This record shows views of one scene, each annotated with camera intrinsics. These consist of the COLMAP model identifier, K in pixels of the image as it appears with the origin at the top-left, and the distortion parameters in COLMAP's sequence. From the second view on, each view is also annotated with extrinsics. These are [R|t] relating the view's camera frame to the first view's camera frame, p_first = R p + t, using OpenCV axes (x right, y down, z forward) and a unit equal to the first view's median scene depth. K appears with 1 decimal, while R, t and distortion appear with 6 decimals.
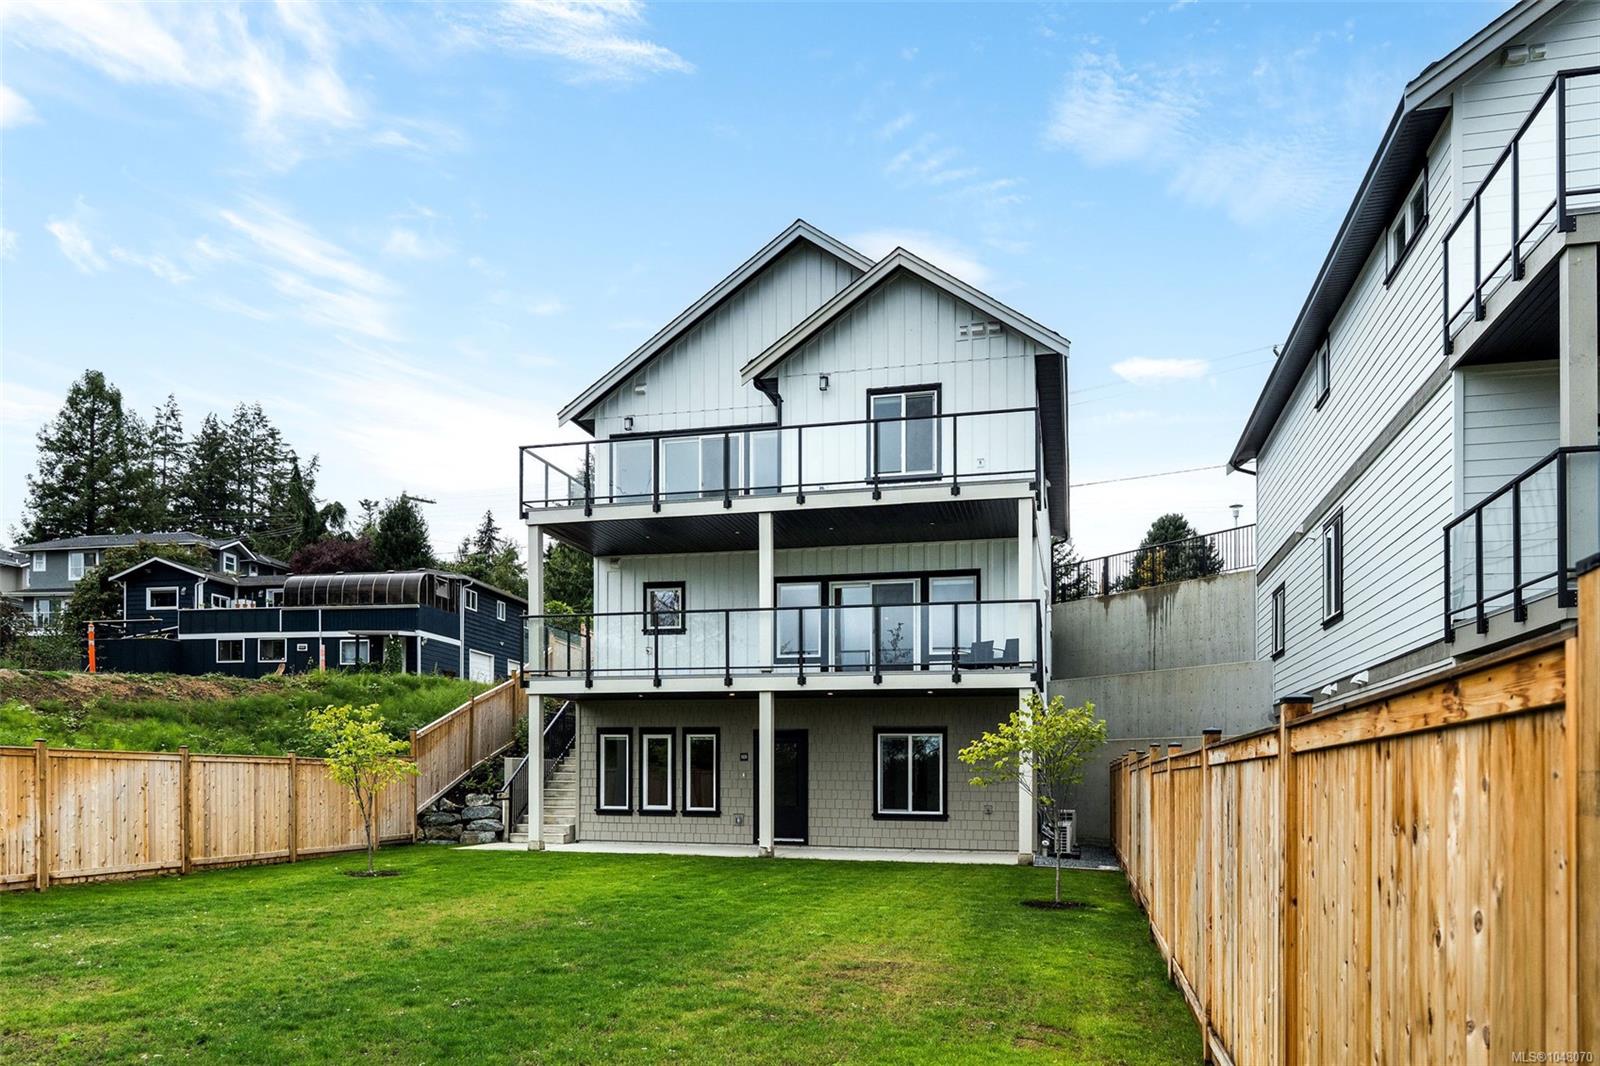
lens RADIAL K [[1066.5, 0, 800.0], [0, 1066.5, 533.0], [0, 0, 1]] dist [0.001398, 0.000036]
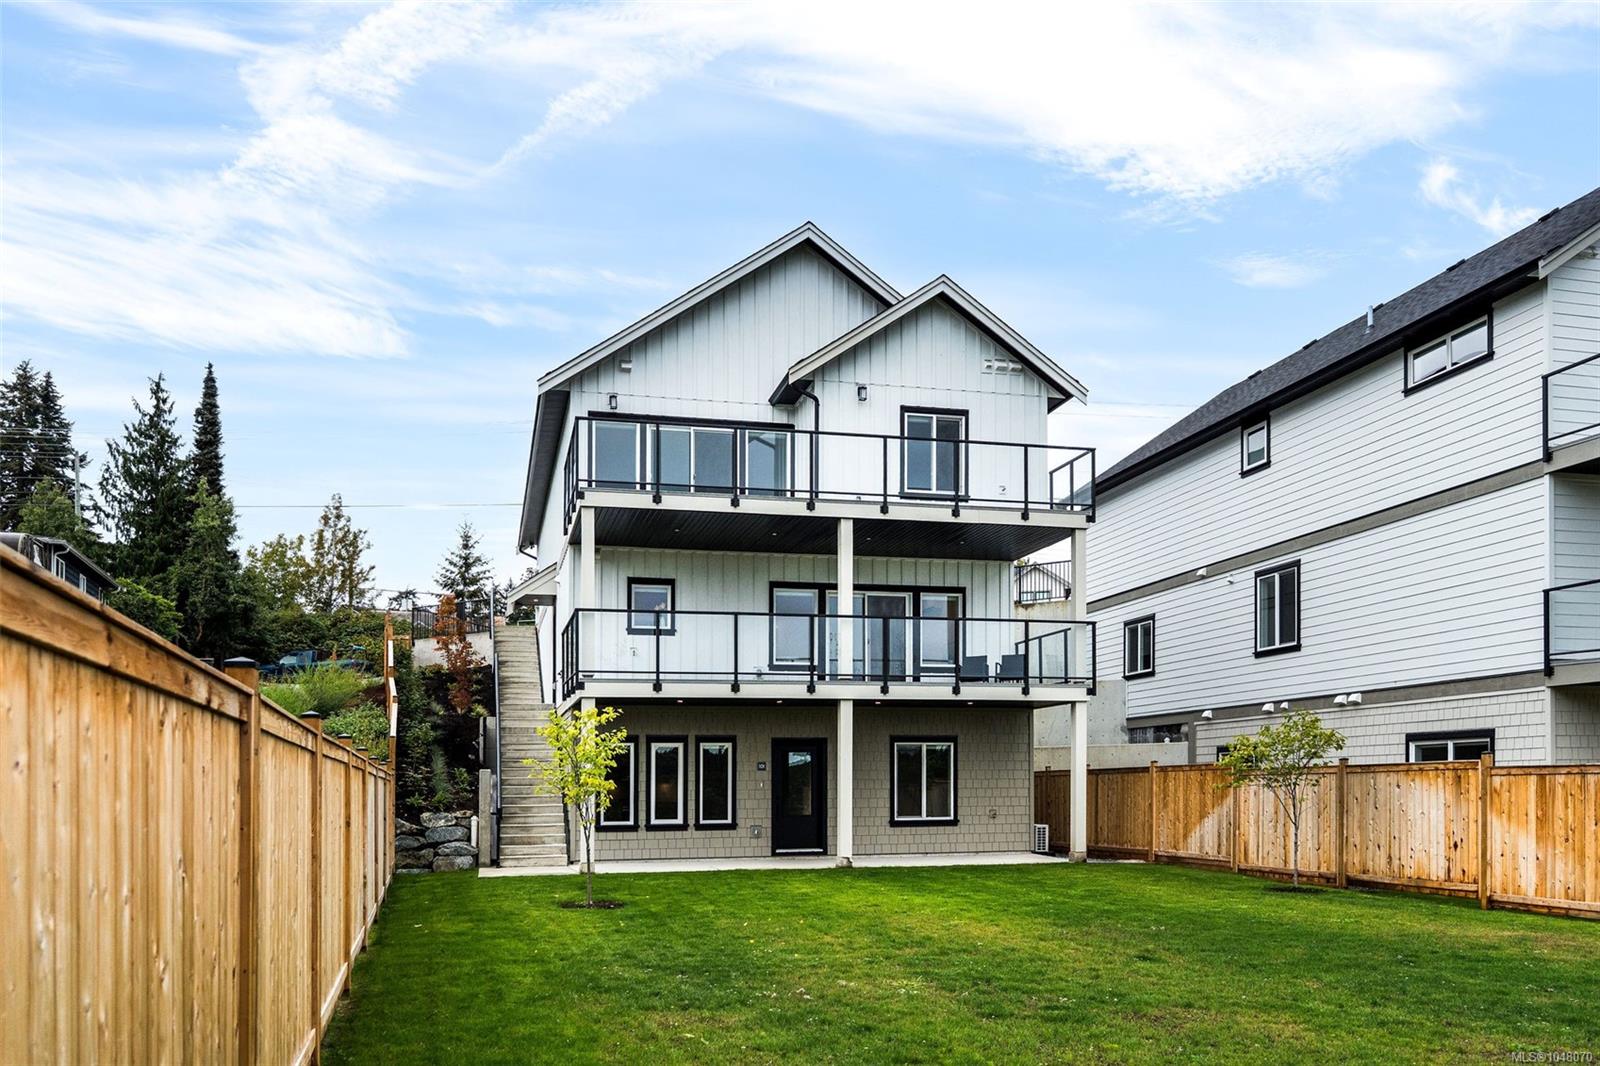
lens RADIAL K [[1072.0, 0, 799.7], [0, 1072.0, 540.7], [0, 0, 1]] dist [0.000089, 0.000343]
pose [[0.892843, 0.085198, 0.442236, -0.466037], [-0.085156, 0.996167, -0.019991, 0.022939], [-0.442244, -0.019810, 0.896676, 0.118729]]
